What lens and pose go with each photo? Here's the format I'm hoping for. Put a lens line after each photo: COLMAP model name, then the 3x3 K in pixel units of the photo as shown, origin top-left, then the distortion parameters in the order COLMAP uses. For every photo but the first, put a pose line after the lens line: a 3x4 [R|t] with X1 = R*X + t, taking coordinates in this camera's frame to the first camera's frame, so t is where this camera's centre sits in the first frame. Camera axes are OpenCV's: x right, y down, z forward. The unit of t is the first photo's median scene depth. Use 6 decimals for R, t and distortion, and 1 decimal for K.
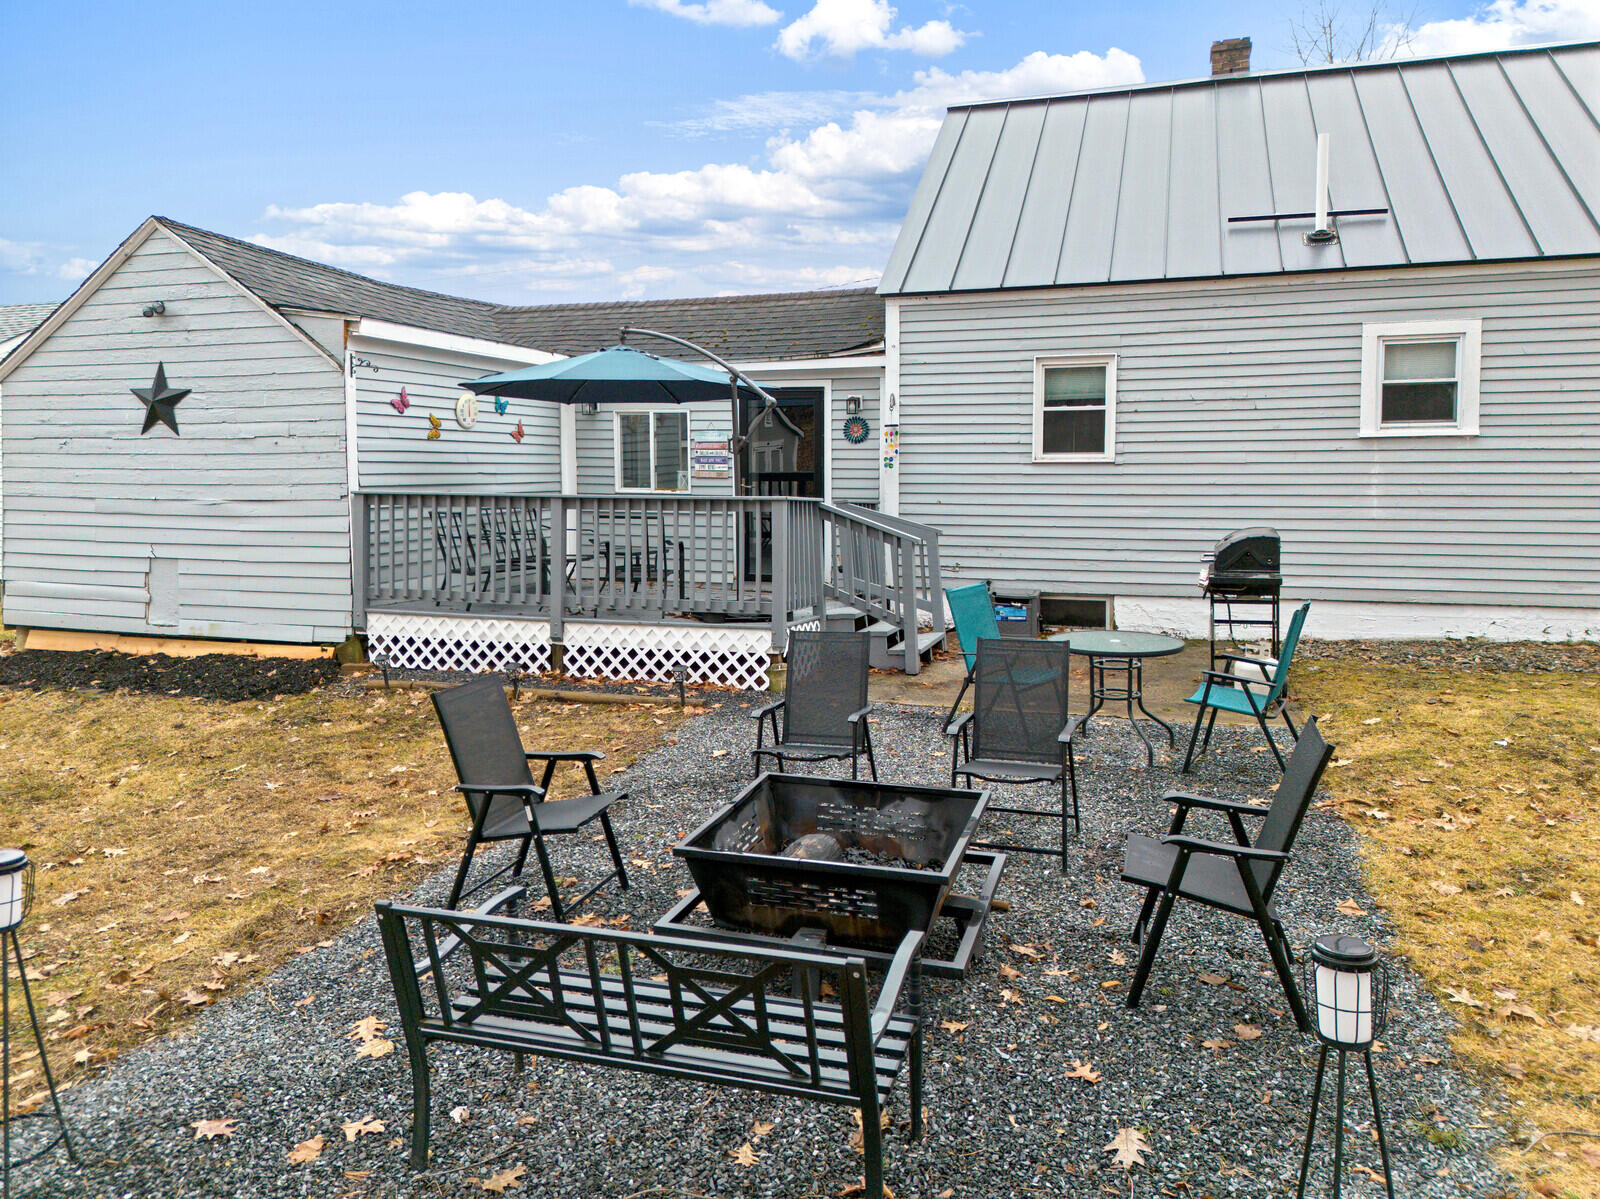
lens RADIAL K [[1126.4, 0, 821.0], [0, 1126.4, 548.4], [0, 0, 1]] dist [0.011901, 0.003594]
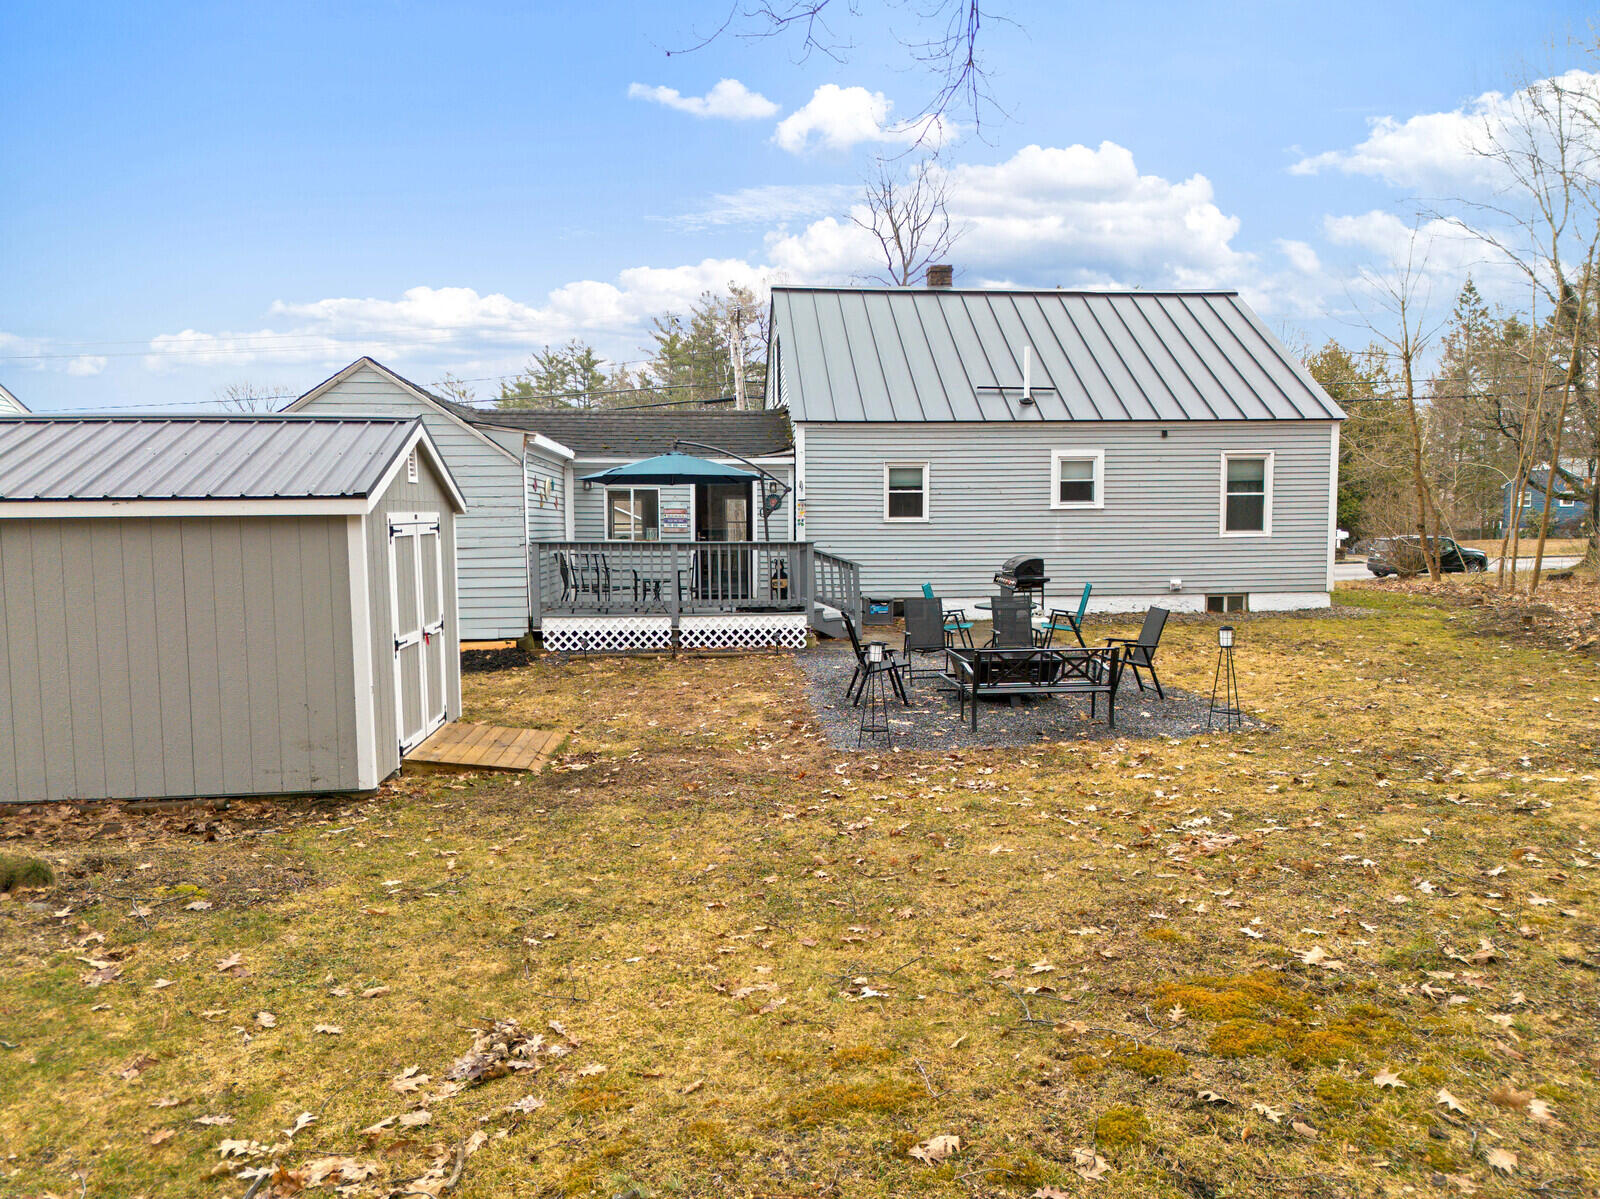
lens RADIAL K [[1126.4, 0, 799.4], [0, 1126.4, 602.4], [0, 0, 1]] dist [0.011901, 0.003594]
pose [[0.920245, -0.029133, 0.390256, -0.670103], [0.029867, 0.999545, 0.004188, 0.038890], [-0.390200, 0.007802, 0.920697, -0.592985]]
